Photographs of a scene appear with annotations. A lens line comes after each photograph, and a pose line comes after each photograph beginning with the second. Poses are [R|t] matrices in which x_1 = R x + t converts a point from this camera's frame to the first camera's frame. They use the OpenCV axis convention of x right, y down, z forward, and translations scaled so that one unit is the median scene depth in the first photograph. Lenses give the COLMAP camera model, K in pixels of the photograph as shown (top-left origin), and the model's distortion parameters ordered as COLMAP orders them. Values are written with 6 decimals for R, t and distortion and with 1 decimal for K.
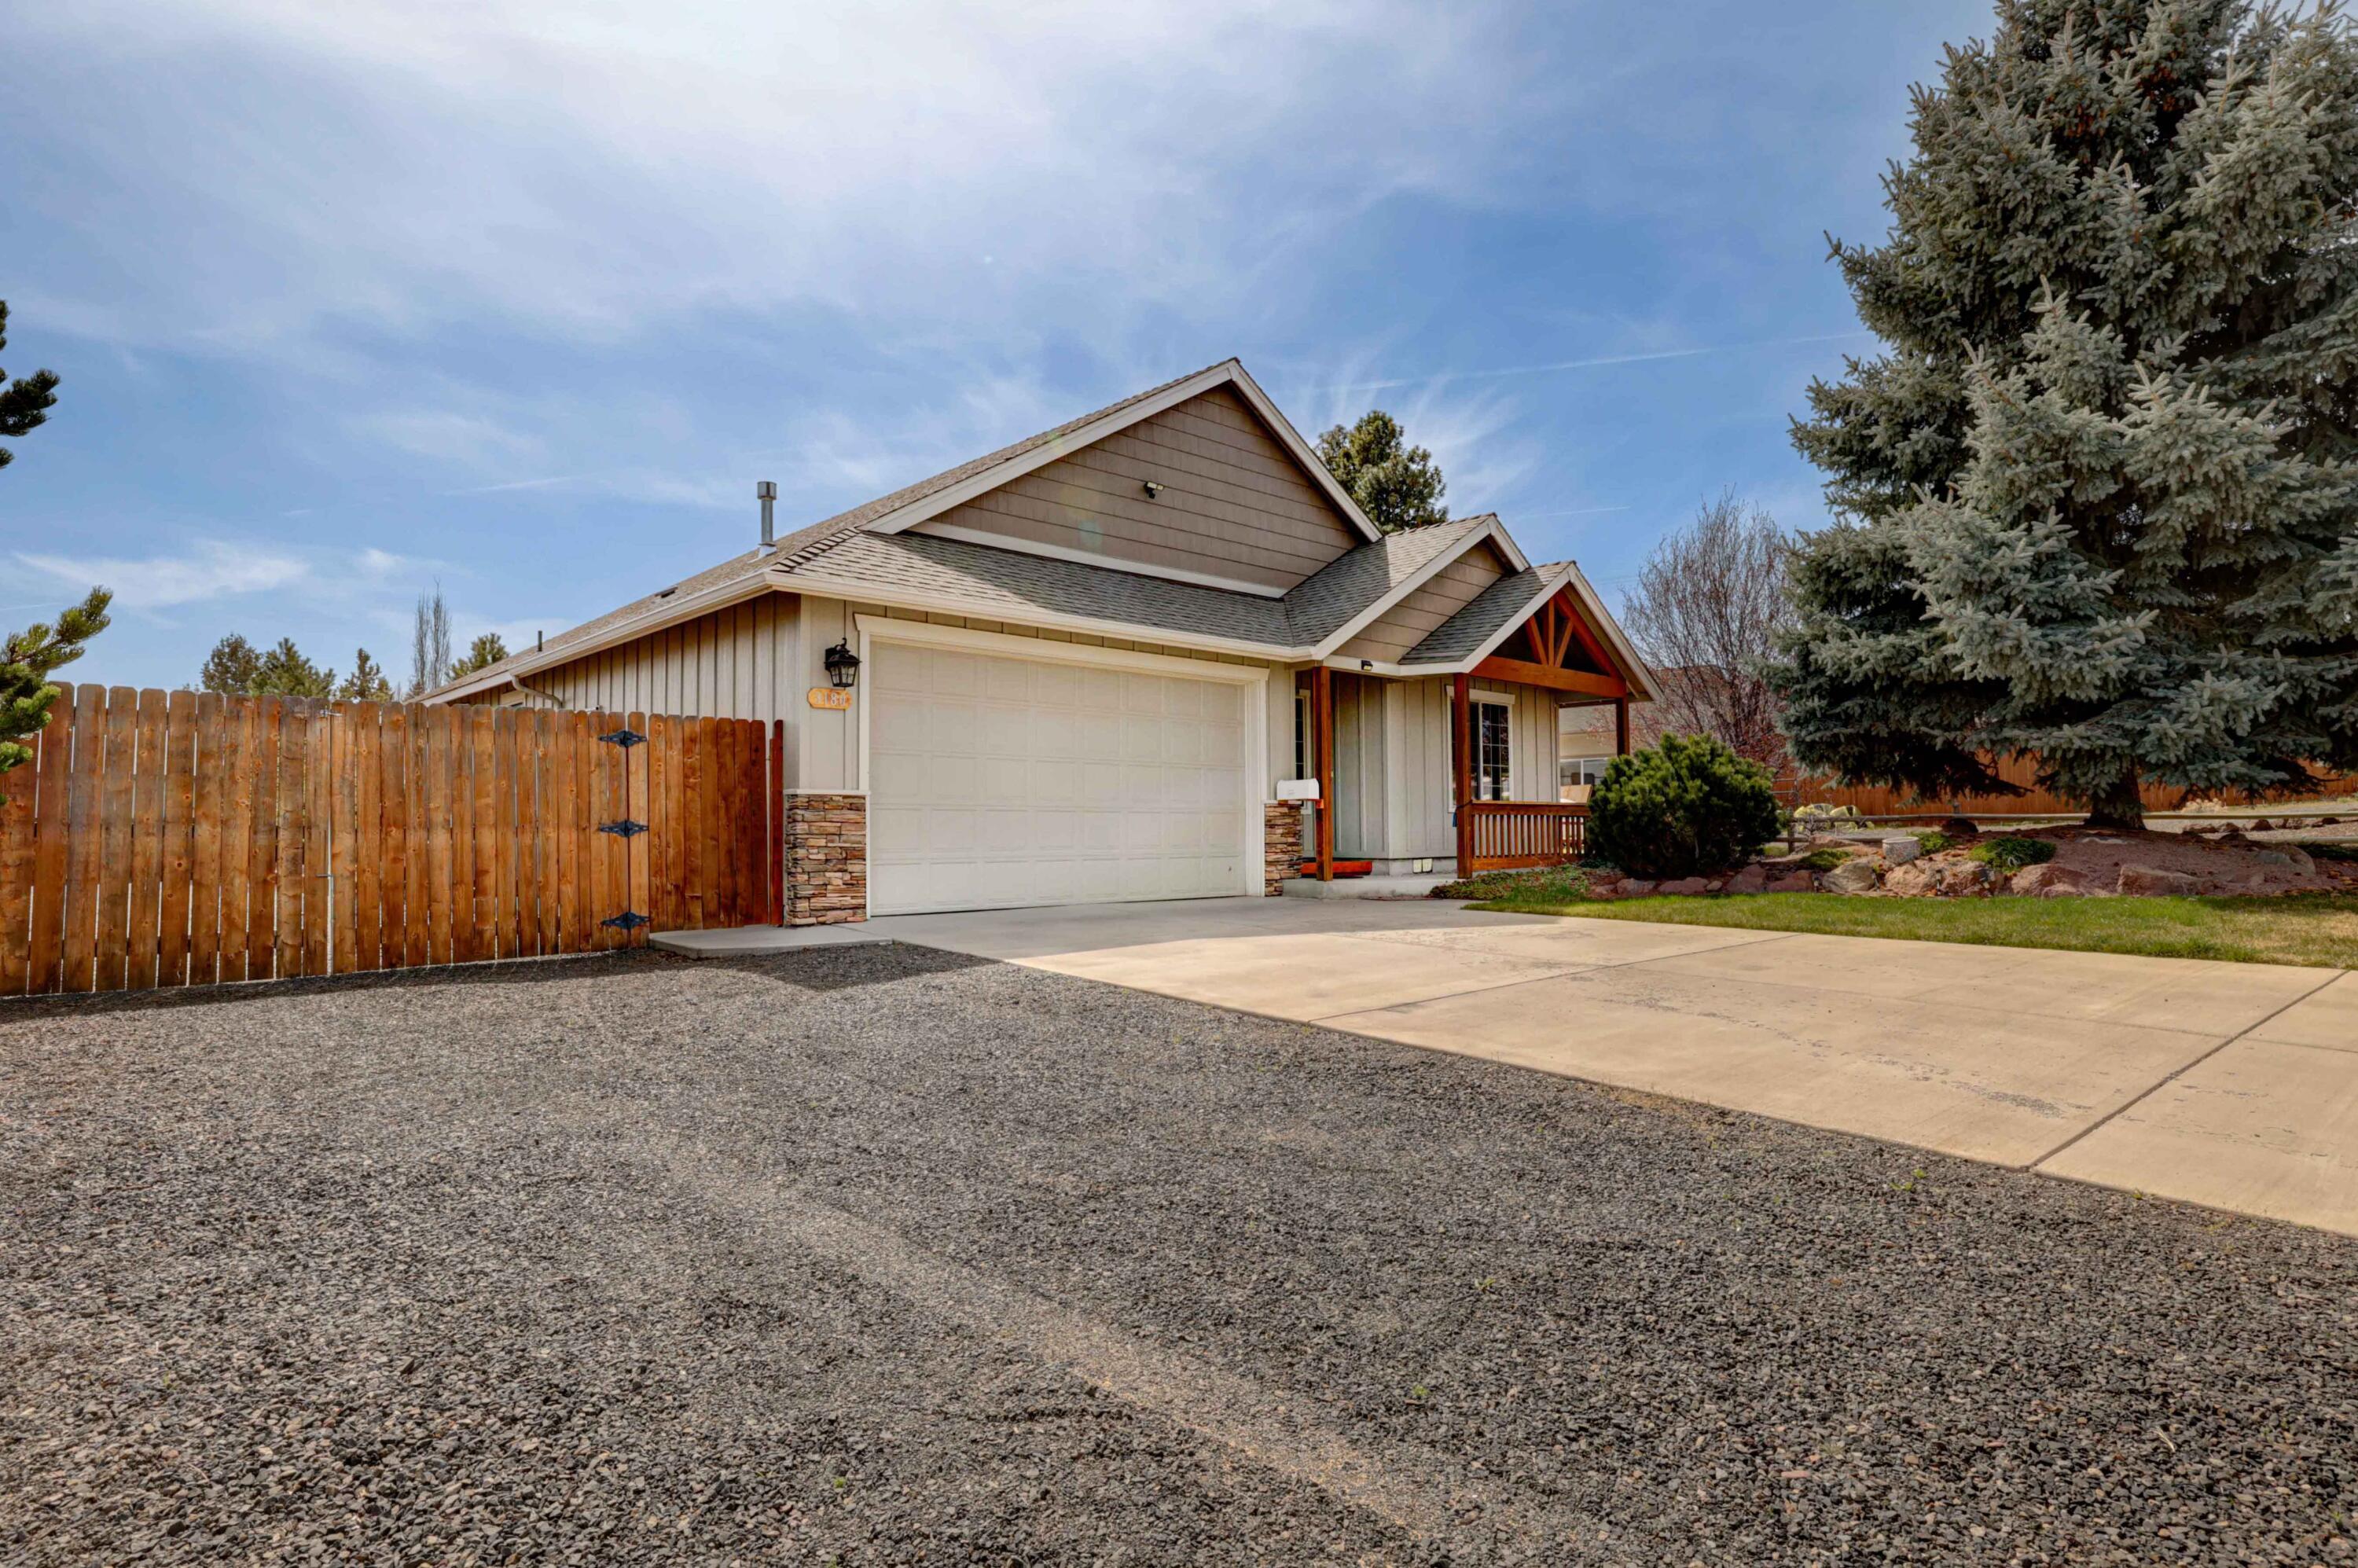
lens RADIAL K [[1170.0, 0, 1178.0], [0, 1170.0, 789.3], [0, 0, 1]] dist [0.001649, 0.000128]
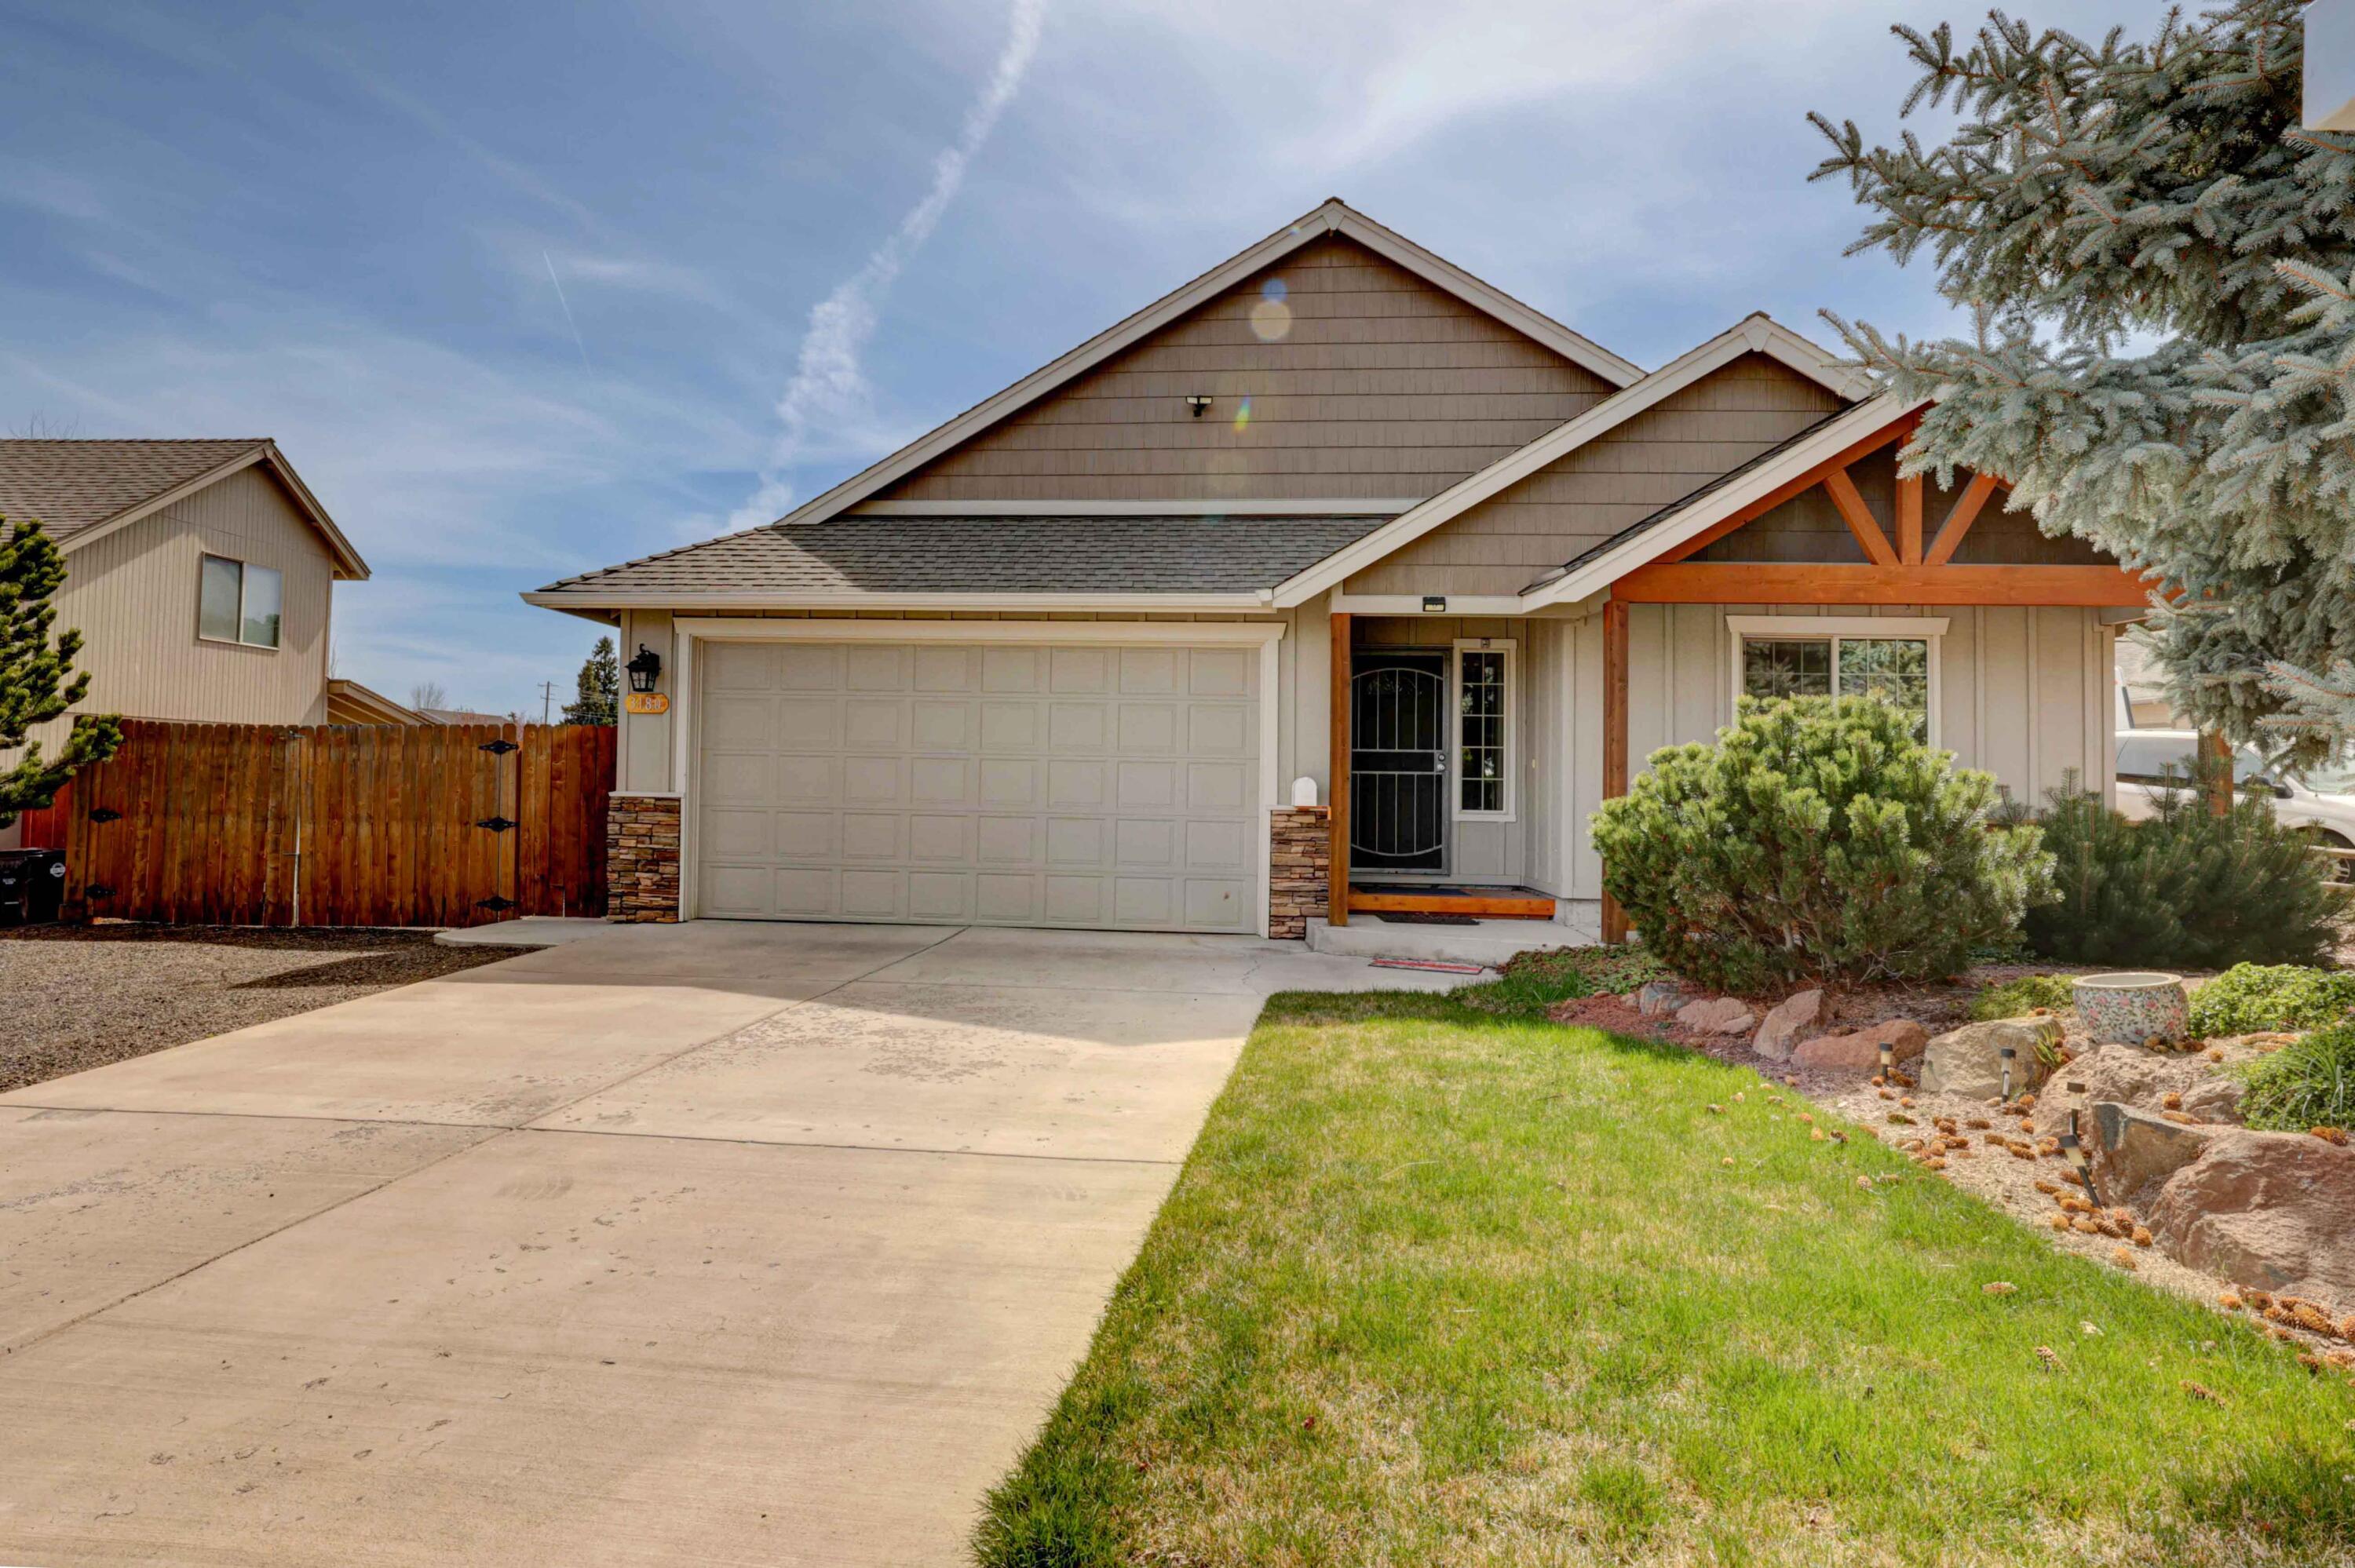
lens RADIAL K [[1168.3, 0, 1170.1], [0, 1168.3, 774.4], [0, 0, 1]] dist [0.001649, 0.000128]
pose [[0.689880, 0.009885, -0.723857, 0.813820], [0.003494, 0.999850, 0.016984, -0.032952], [0.723916, -0.014246, 0.689741, 0.669982]]
